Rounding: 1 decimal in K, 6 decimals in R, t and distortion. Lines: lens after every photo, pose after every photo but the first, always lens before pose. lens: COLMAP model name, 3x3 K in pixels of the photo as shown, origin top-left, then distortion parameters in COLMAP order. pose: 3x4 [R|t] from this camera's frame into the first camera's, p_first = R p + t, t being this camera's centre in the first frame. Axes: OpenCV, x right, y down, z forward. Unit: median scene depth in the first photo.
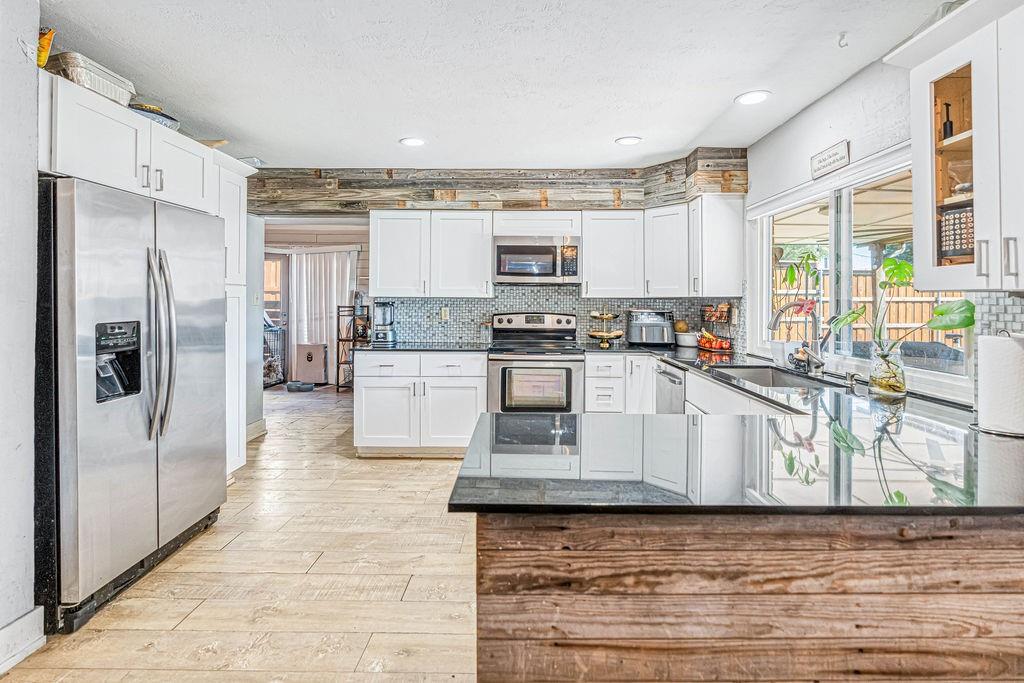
lens RADIAL K [[477.8, 0, 524.8], [0, 477.8, 298.7], [0, 0, 1]] dist [-0.010328, 0.004001]
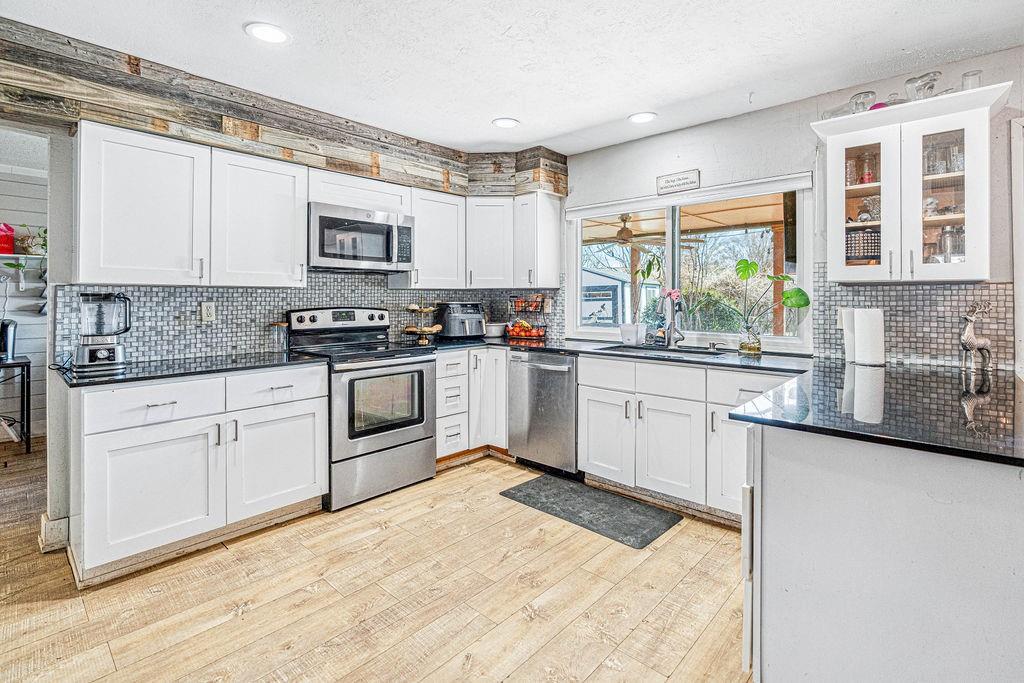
lens RADIAL K [[477.8, 0, 512.6], [0, 477.8, 299.2], [0, 0, 1]] dist [-0.010328, 0.004001]
pose [[0.671446, -0.008738, 0.741002, -0.401098], [0.002355, 0.999951, 0.009658, 0.009837], [-0.741049, -0.004740, 0.671434, 0.290441]]
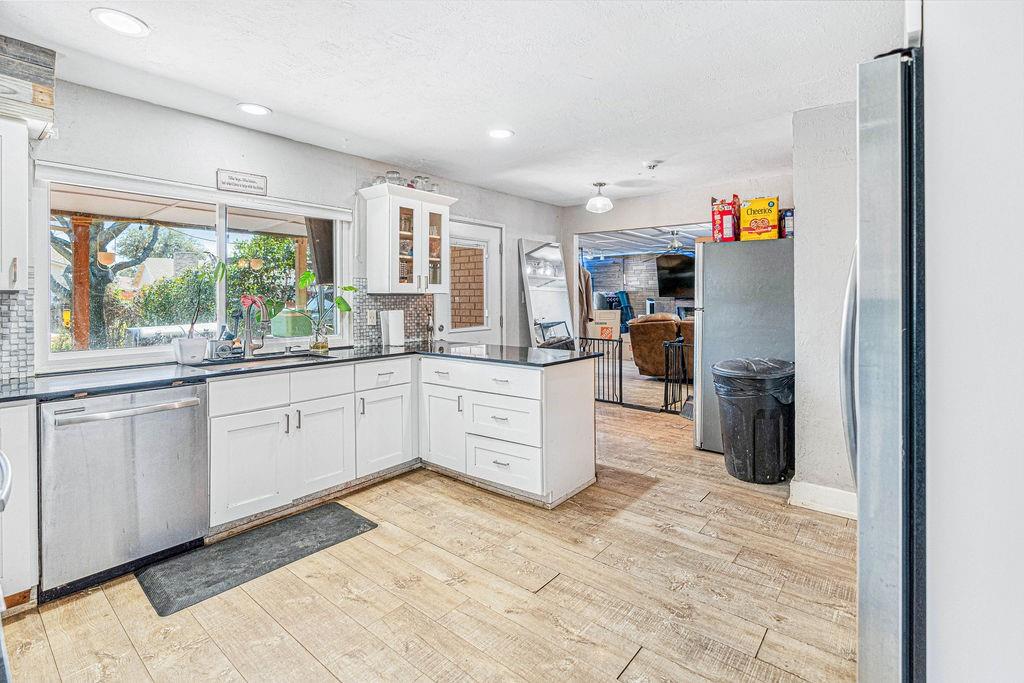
lens RADIAL K [[477.8, 0, 518.7], [0, 477.8, 300.4], [0, 0, 1]] dist [-0.010328, 0.004001]
pose [[-0.778835, -0.006615, 0.627194, -0.435269], [-0.003977, 0.999976, 0.005608, 0.002504], [-0.627216, 0.001874, -0.778843, 0.957875]]
